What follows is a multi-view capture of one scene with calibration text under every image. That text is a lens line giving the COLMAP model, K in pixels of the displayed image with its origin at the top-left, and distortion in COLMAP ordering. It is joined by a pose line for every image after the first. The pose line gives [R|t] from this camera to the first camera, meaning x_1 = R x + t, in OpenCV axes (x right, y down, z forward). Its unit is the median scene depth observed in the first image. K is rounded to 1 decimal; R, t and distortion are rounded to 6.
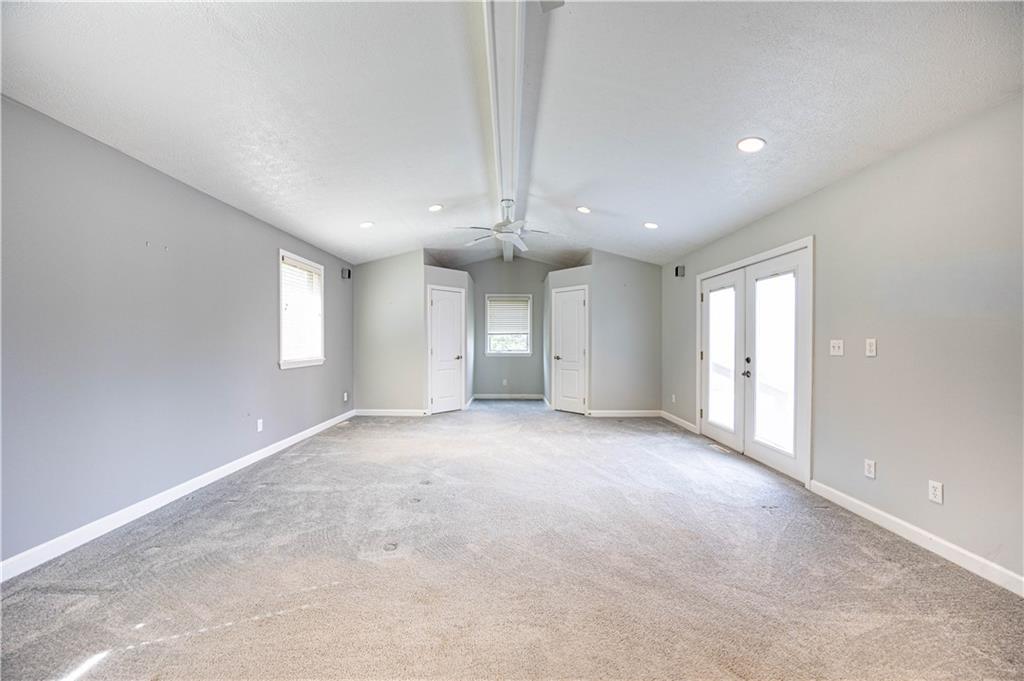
lens RADIAL K [[397.2, 0, 509.7], [0, 397.2, 342.1], [0, 0, 1]] dist [-0.001618, 0.000020]
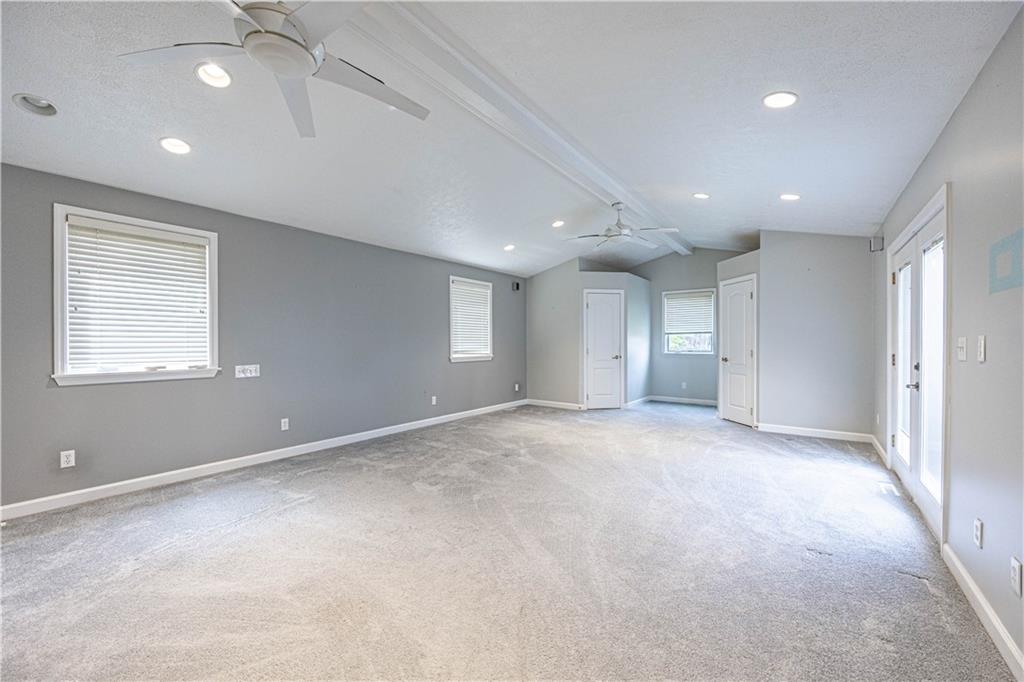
lens RADIAL K [[397.2, 0, 497.9], [0, 397.2, 344.2], [0, 0, 1]] dist [-0.001618, 0.000020]
pose [[0.793057, -0.000943, -0.609147, 0.269327], [0.003945, 0.999986, 0.003588, 0.000340], [0.609135, -0.005249, 0.793049, -0.001422]]
